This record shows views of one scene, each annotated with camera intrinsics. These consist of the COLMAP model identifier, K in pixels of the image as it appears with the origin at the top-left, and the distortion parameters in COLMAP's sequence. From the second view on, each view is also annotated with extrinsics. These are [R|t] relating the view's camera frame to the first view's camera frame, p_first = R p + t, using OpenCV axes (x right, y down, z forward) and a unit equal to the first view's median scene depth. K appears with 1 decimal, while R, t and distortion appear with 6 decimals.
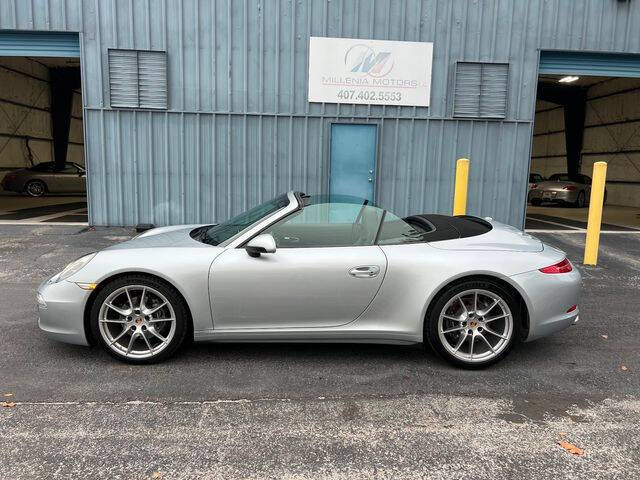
lens RADIAL K [[483.8, 0, 322.6], [0, 483.8, 240.5], [0, 0, 1]] dist [0.047811, -0.052992]
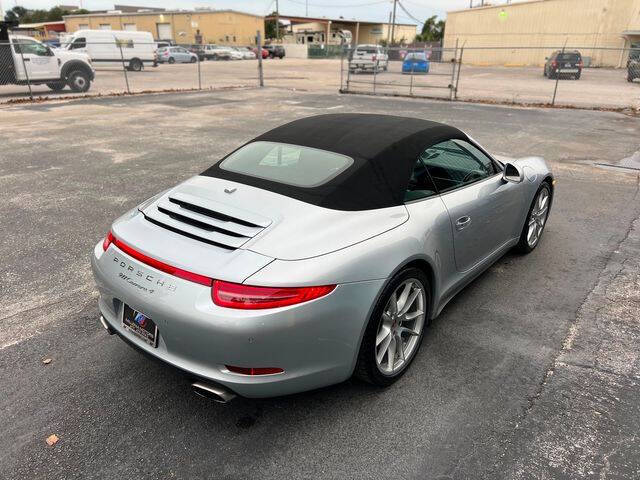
lens RADIAL K [[483.8, 0, 322.0], [0, 483.8, 242.6], [0, 0, 1]] dist [0.047811, -0.052992]
pose [[-0.655893, 0.258708, -0.709137, 0.408785], [-0.131470, 0.885926, 0.444804, -0.155950], [0.743317, 0.384974, -0.547060, 0.825828]]
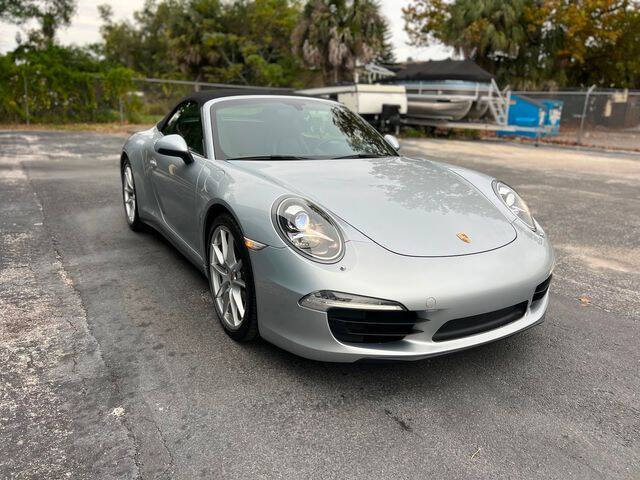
lens RADIAL K [[483.8, 0, 325.0], [0, 483.8, 242.7], [0, 0, 1]] dist [0.047811, -0.052992]
pose [[-0.493569, -0.275485, 0.824923, -0.479938], [0.087060, 0.928092, 0.362029, -0.092903], [-0.865338, 0.250504, -0.434094, 0.766885]]
